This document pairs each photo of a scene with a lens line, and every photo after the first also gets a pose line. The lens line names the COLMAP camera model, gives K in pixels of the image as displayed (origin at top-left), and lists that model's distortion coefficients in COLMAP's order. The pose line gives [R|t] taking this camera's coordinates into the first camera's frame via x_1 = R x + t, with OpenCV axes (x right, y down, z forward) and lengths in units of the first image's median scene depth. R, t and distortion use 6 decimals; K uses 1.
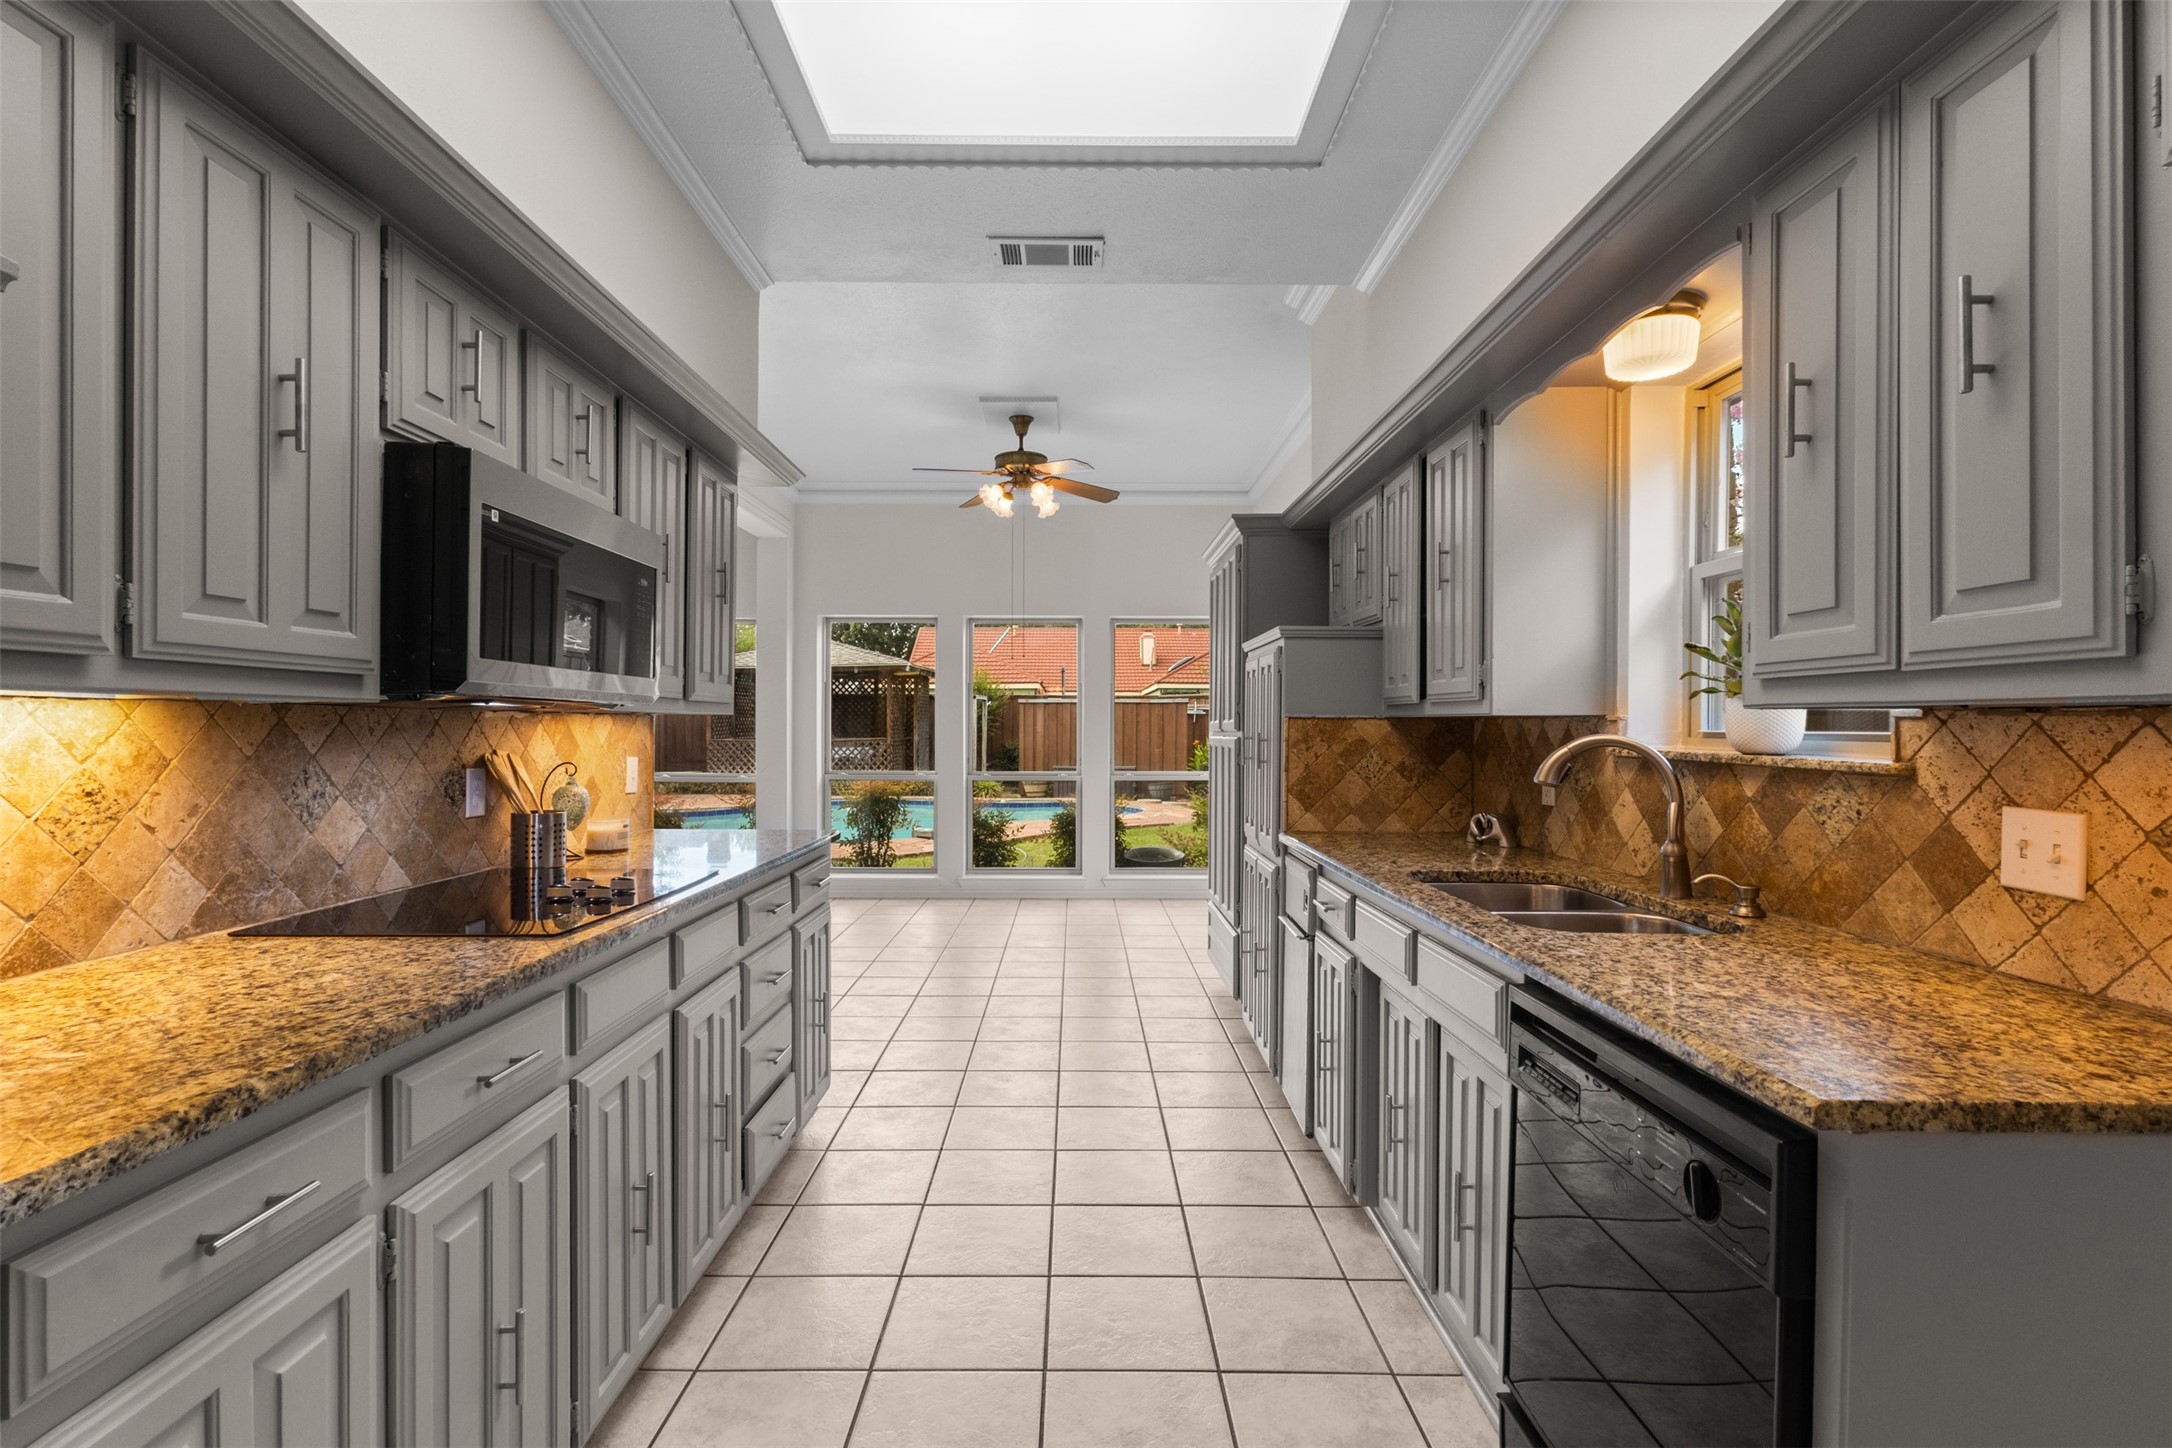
lens RADIAL K [[1002.5, 0, 1077.6], [0, 1002.5, 729.7], [0, 0, 1]] dist [-0.002676, 0.003779]
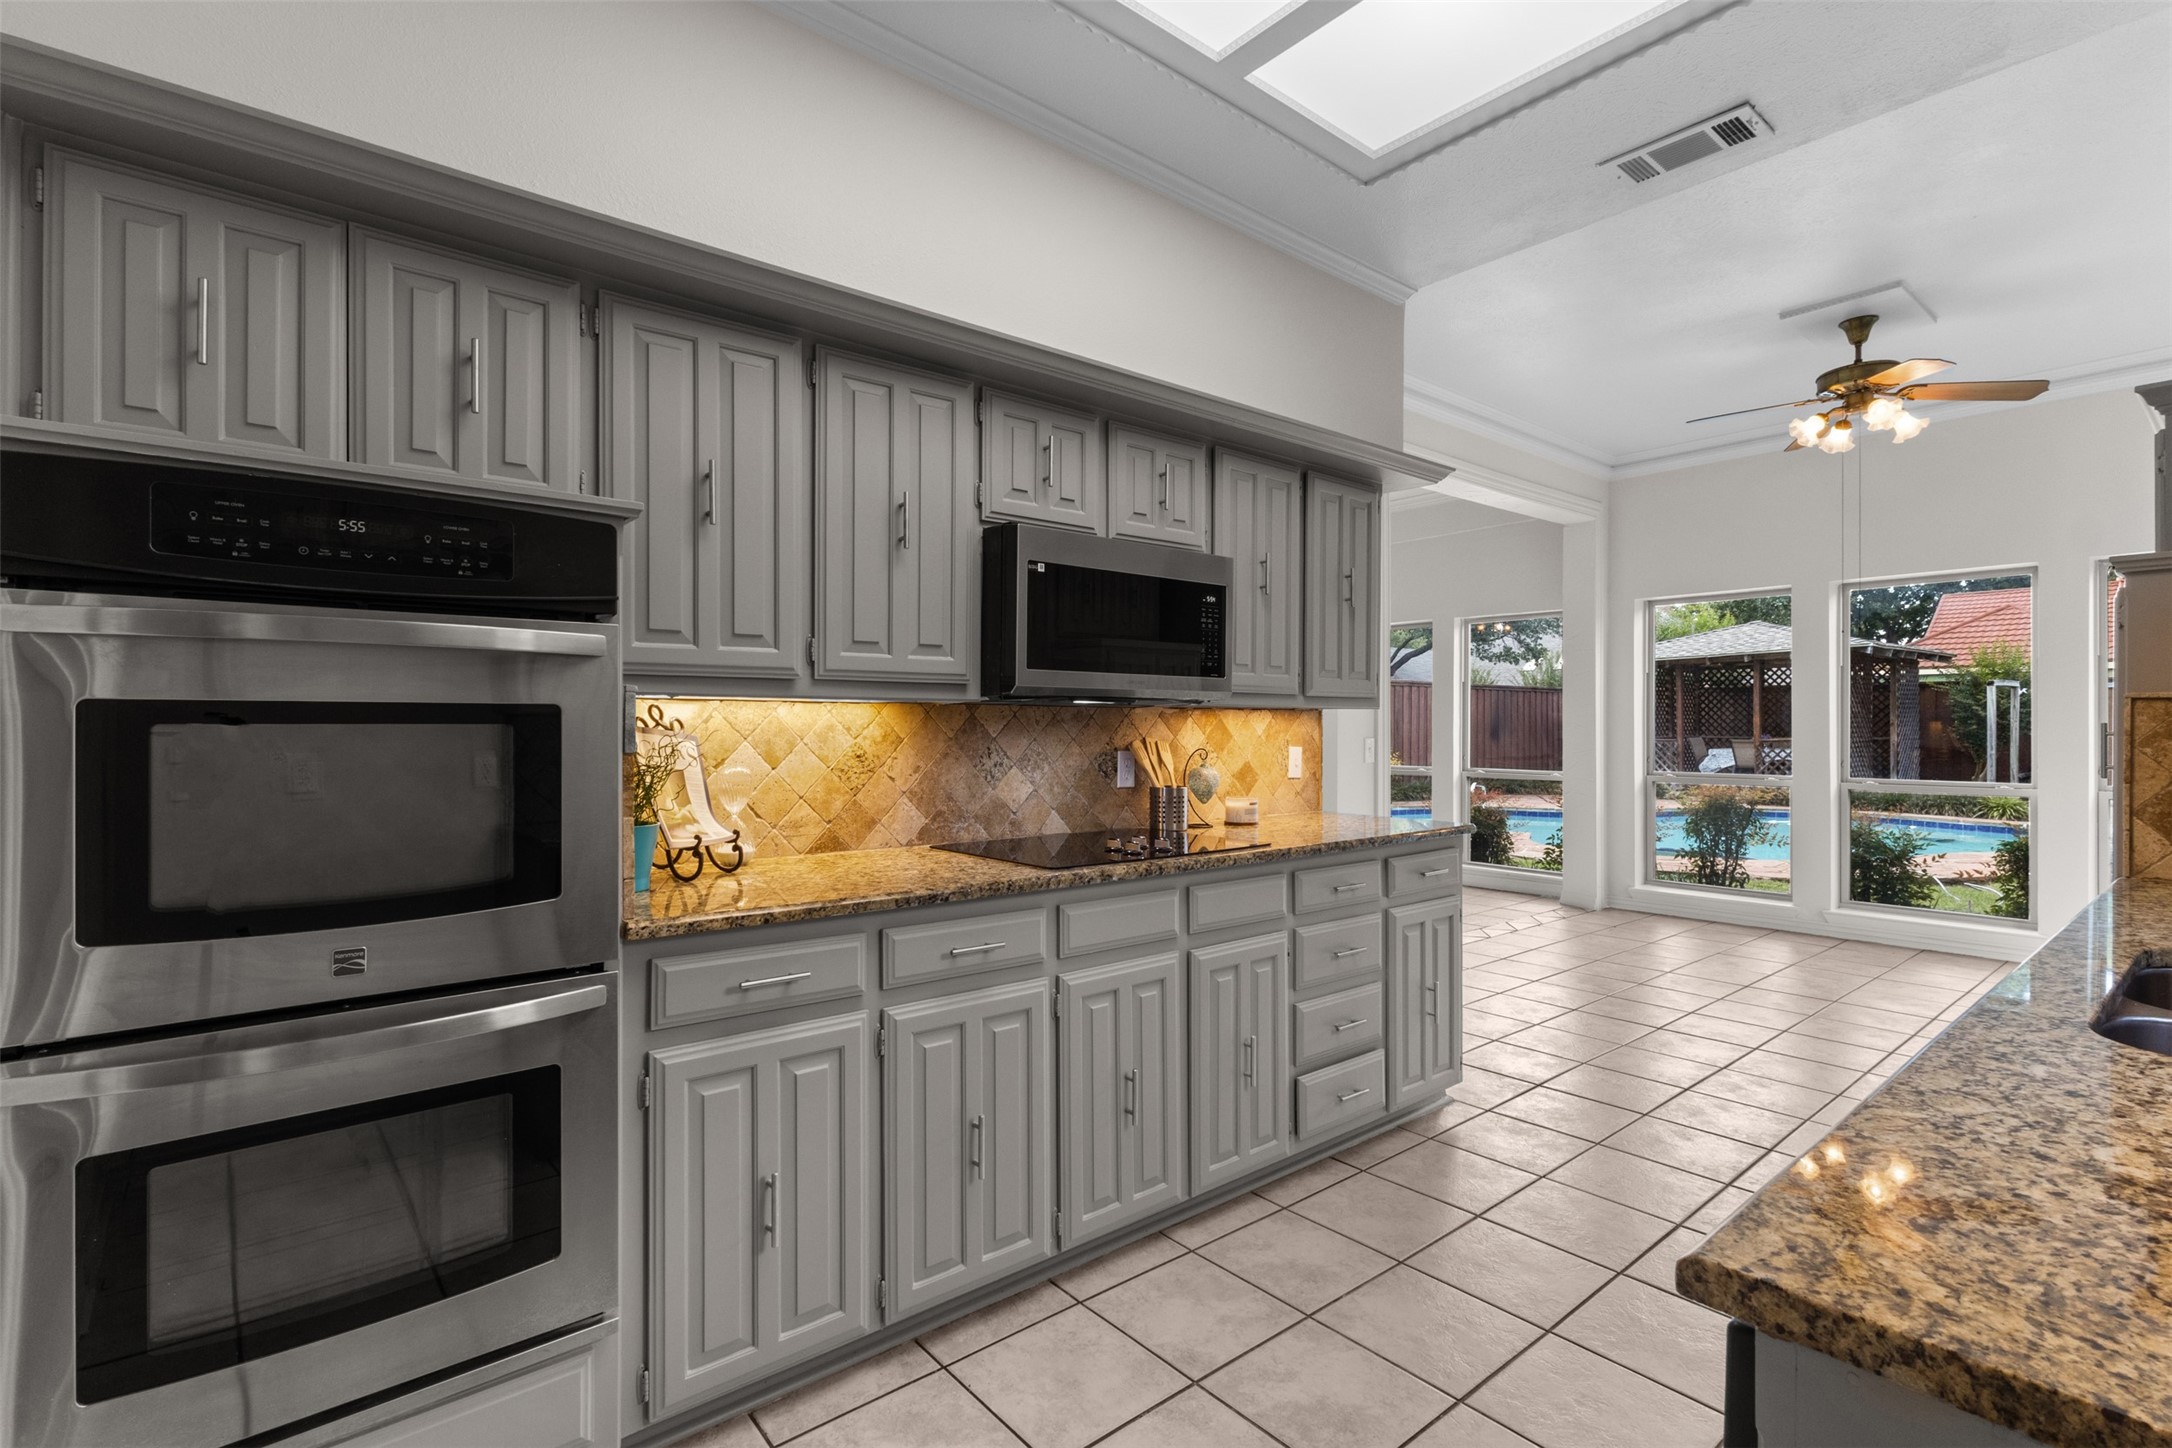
lens RADIAL K [[1002.5, 0, 1072.9], [0, 1002.5, 723.6], [0, 0, 1]] dist [-0.002676, 0.003779]
pose [[0.631685, -0.005051, -0.775208, 0.398078], [0.000499, 0.999981, -0.006109, 0.010658], [0.775225, 0.003472, 0.631676, 0.107877]]
